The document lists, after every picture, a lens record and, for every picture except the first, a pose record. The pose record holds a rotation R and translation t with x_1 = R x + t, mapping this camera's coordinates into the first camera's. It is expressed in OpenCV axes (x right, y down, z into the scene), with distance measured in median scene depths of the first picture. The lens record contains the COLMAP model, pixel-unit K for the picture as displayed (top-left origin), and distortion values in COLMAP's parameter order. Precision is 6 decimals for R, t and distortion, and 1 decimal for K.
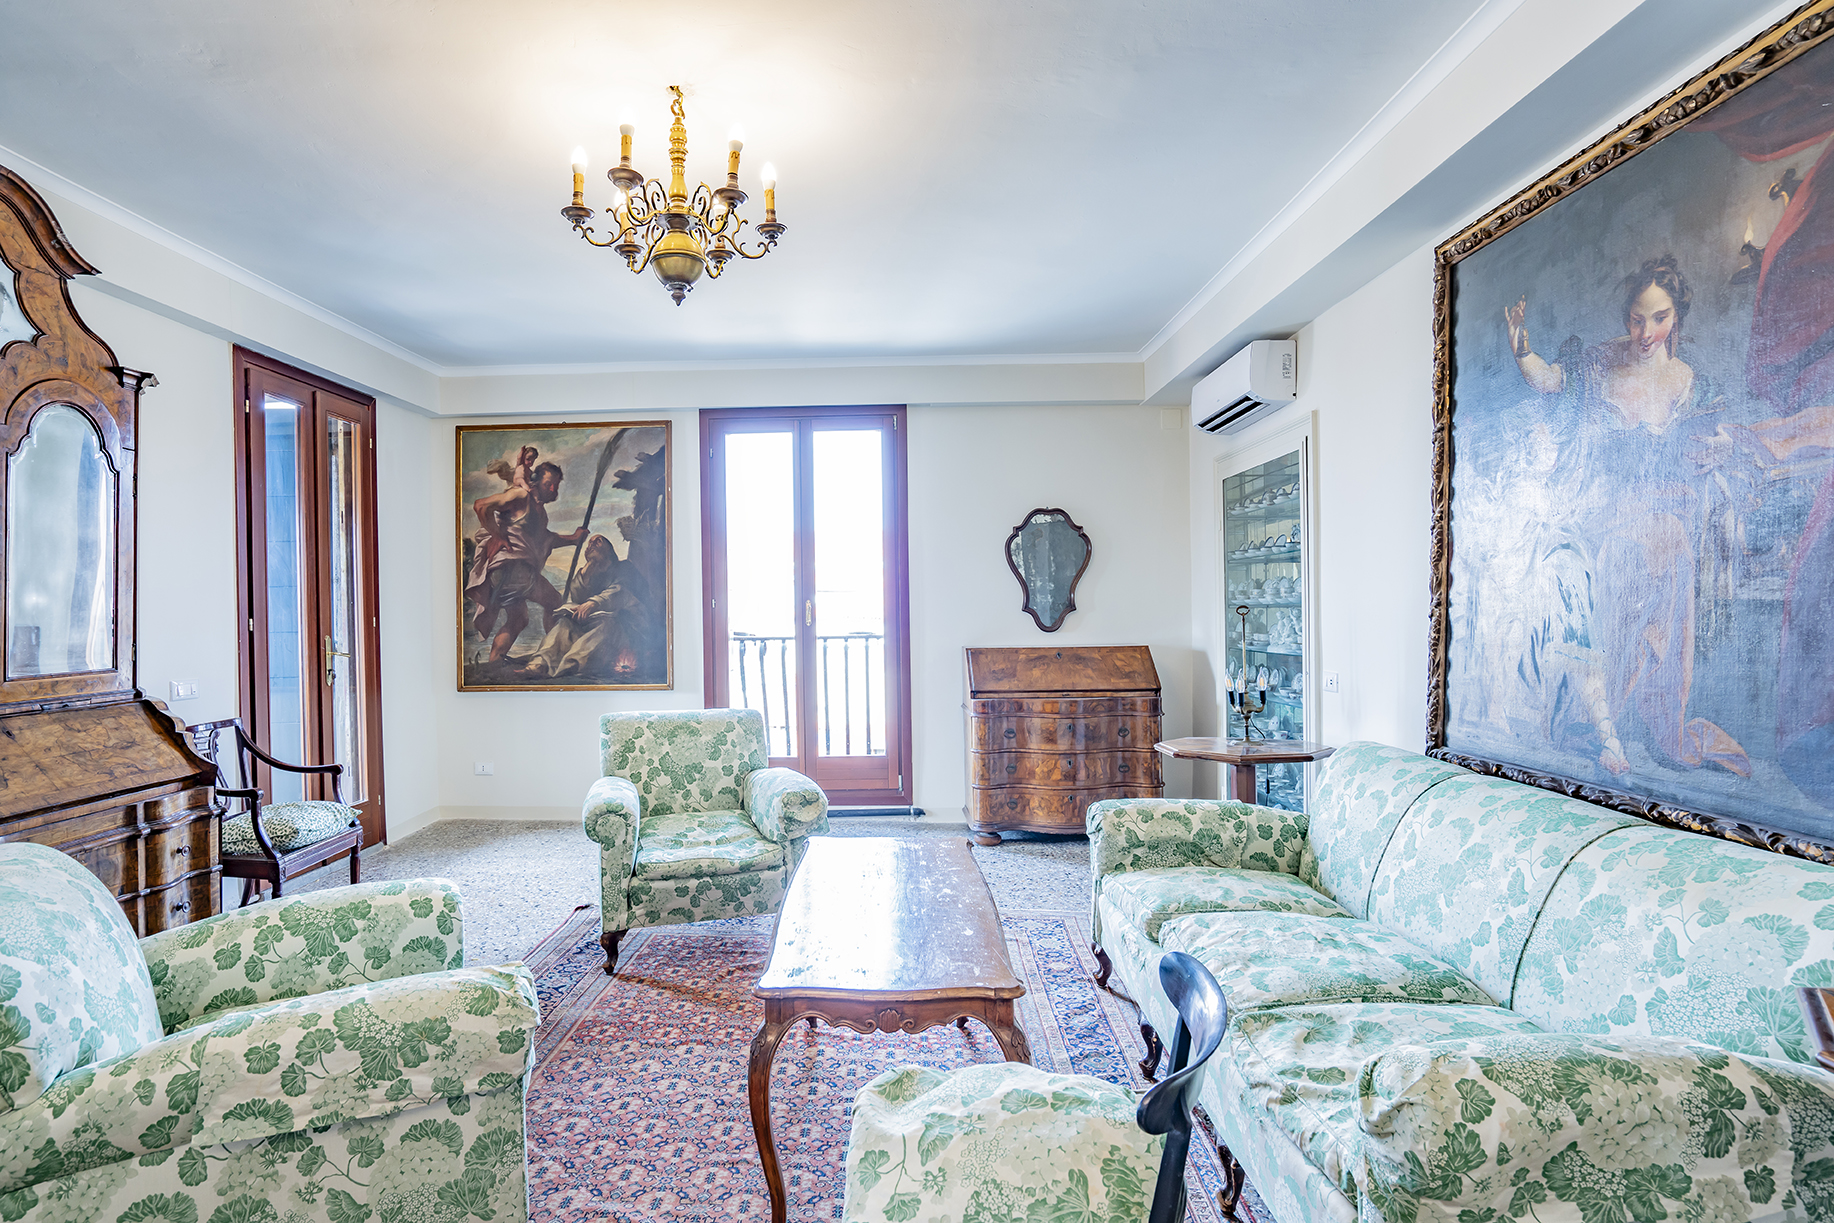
lens RADIAL K [[915.2, 0, 861.9], [0, 915.2, 613.9], [0, 0, 1]] dist [-0.066902, 0.025796]
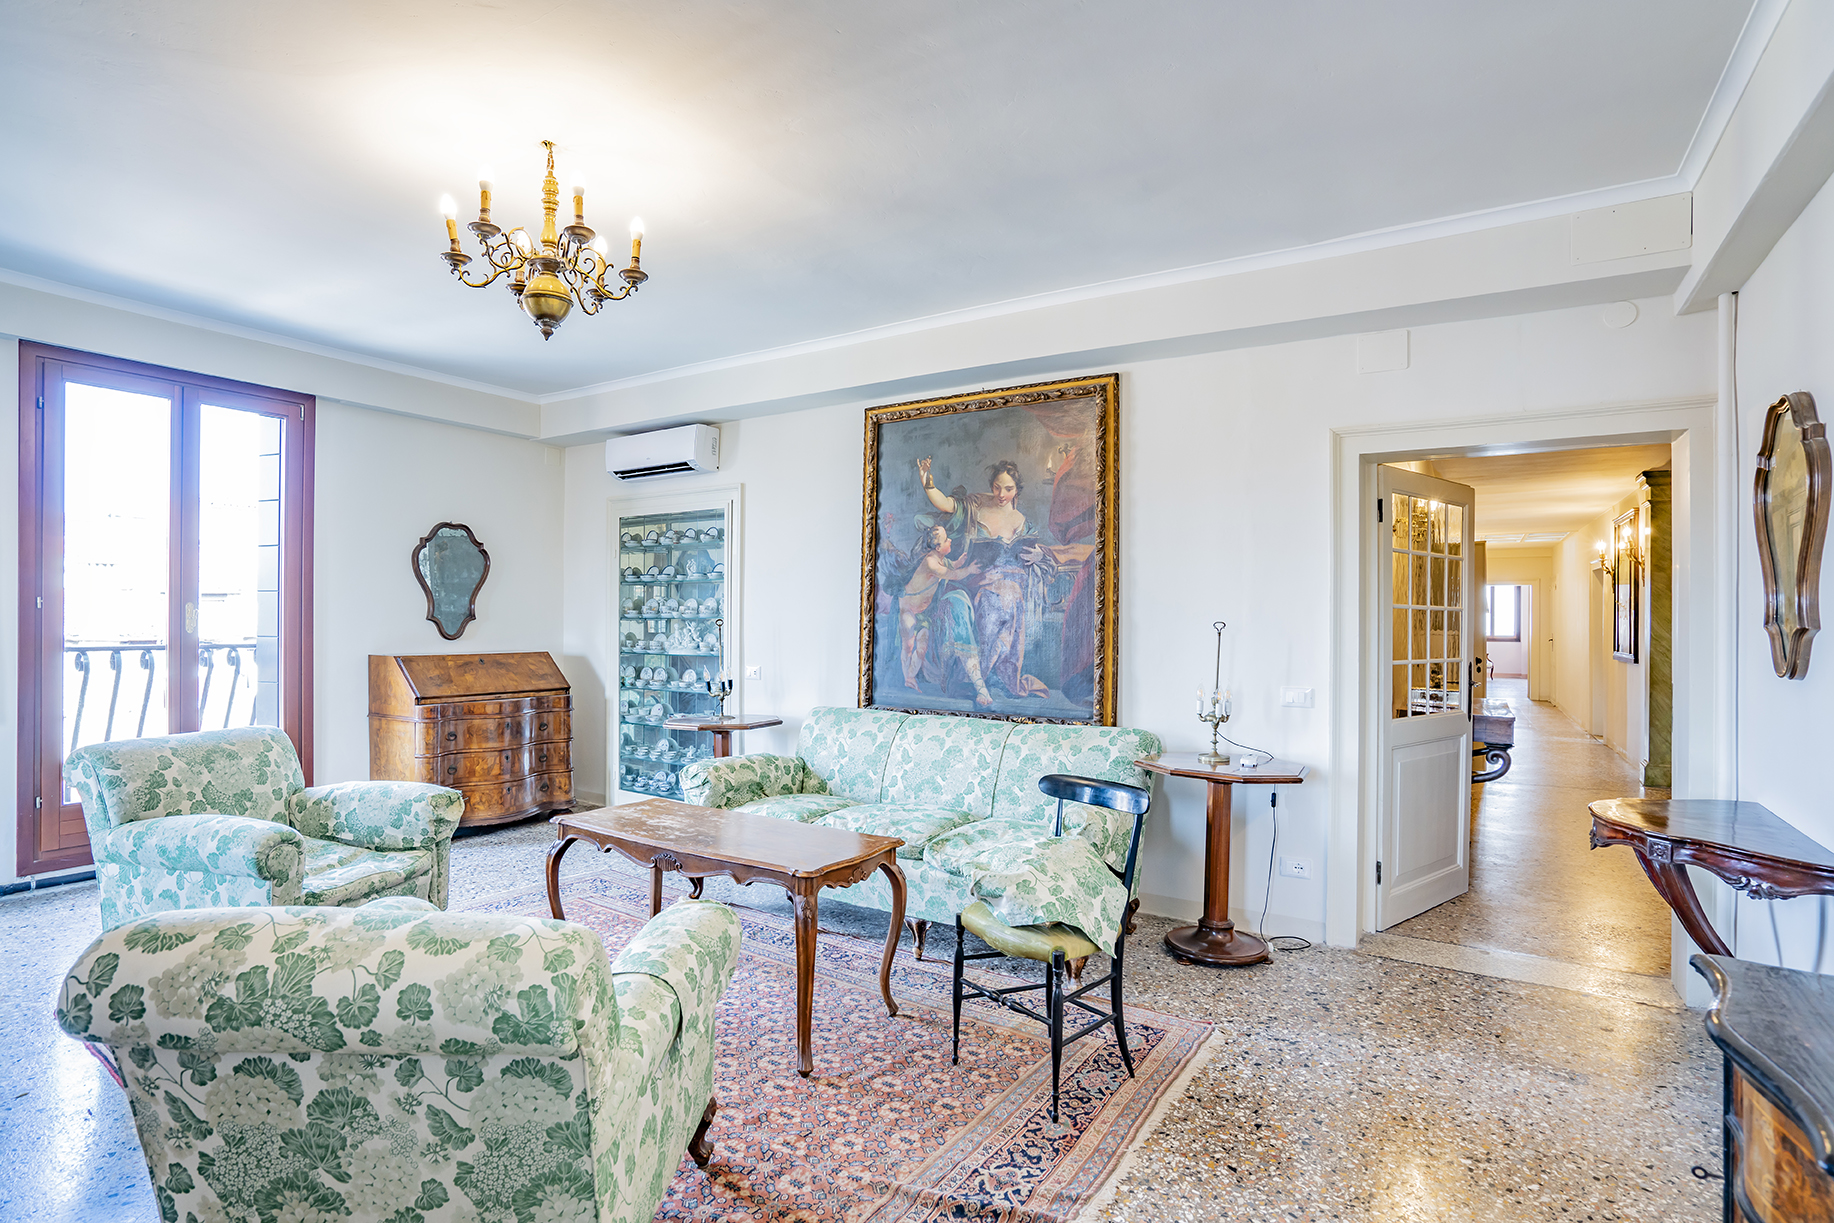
lens RADIAL K [[915.2, 0, 861.9], [0, 915.2, 613.9], [0, 0, 1]] dist [-0.066902, 0.025796]
pose [[0.540206, 0.022214, 0.841239, -0.572112], [-0.010517, 0.999752, -0.019646, 0.006965], [-0.841467, 0.001766, 0.540306, 0.050080]]
